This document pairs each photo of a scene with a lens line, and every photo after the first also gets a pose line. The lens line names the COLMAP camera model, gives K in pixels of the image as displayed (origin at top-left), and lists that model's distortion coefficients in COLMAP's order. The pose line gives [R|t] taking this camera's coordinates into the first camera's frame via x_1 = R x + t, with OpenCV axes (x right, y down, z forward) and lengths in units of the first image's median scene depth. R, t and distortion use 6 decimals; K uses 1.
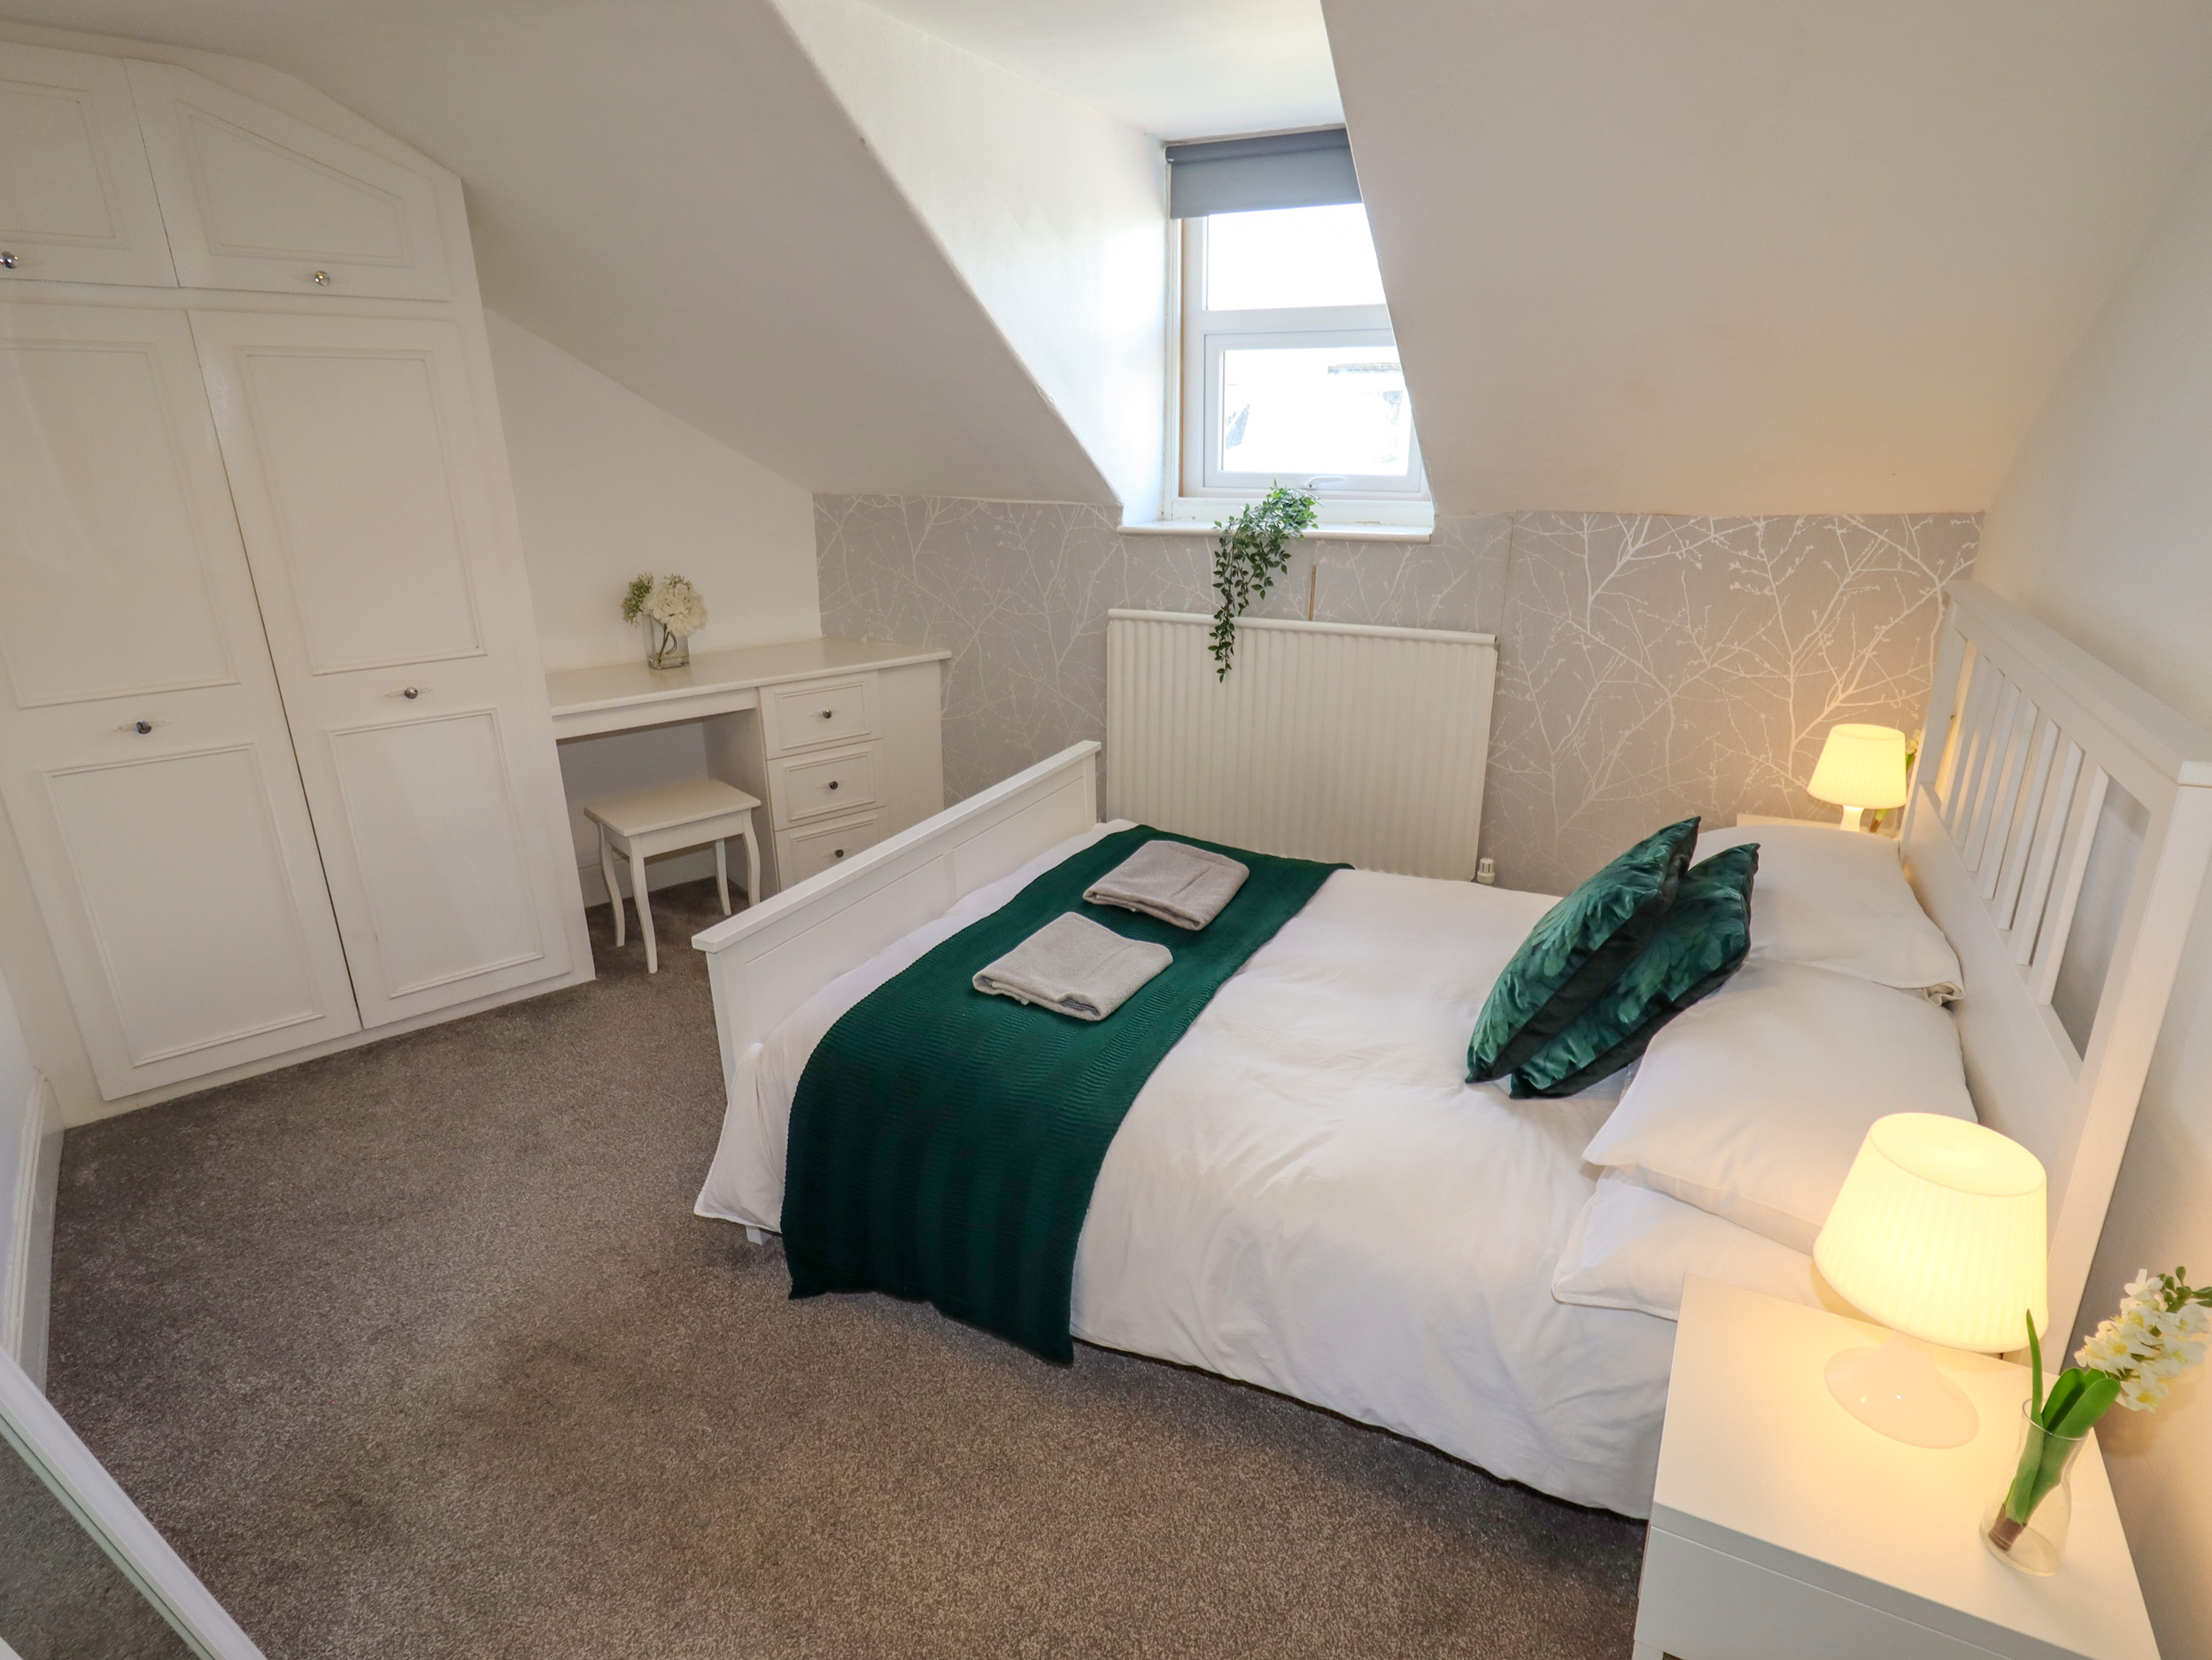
lens RADIAL K [[1170.2, 0, 1122.8], [0, 1170.2, 834.1], [0, 0, 1]] dist [0.000952, 0.000112]
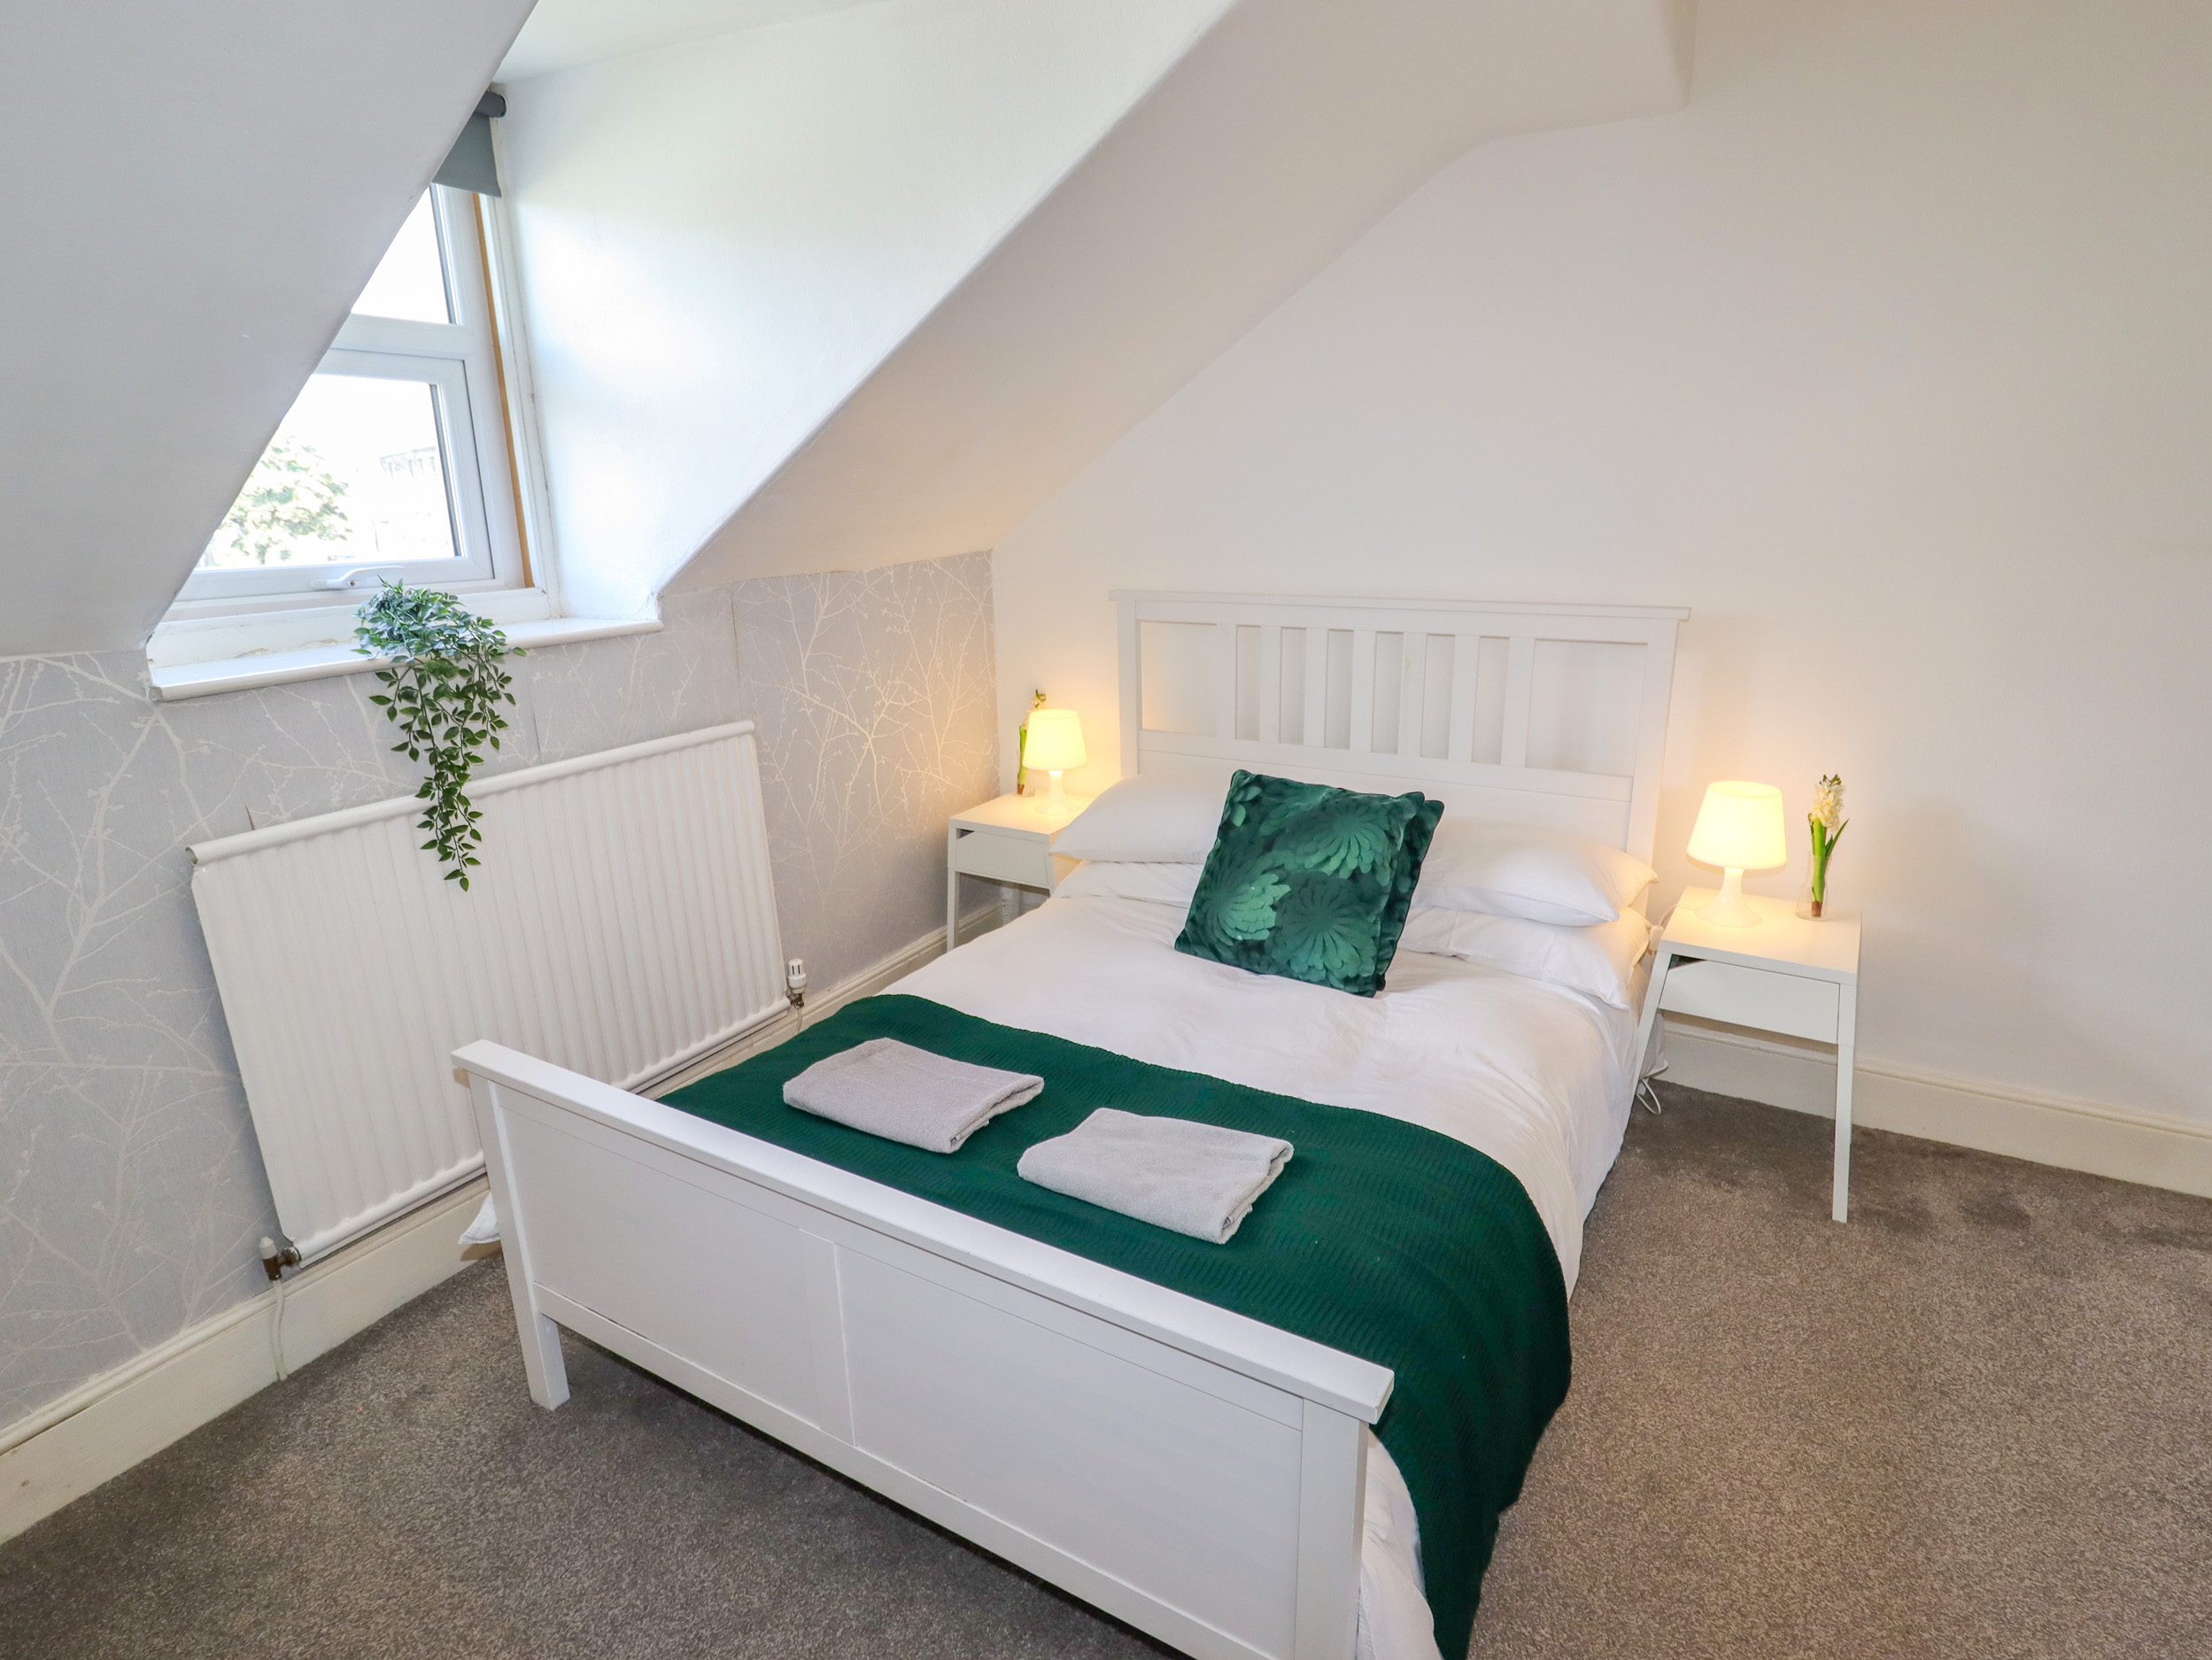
lens RADIAL K [[1170.2, 0, 1122.8], [0, 1170.2, 834.1], [0, 0, 1]] dist [0.000952, 0.000112]
pose [[0.076499, -0.281277, 0.956573, -0.536699], [0.341596, 0.908717, 0.239887, -0.208315], [-0.936728, 0.308411, 0.165599, 0.615818]]
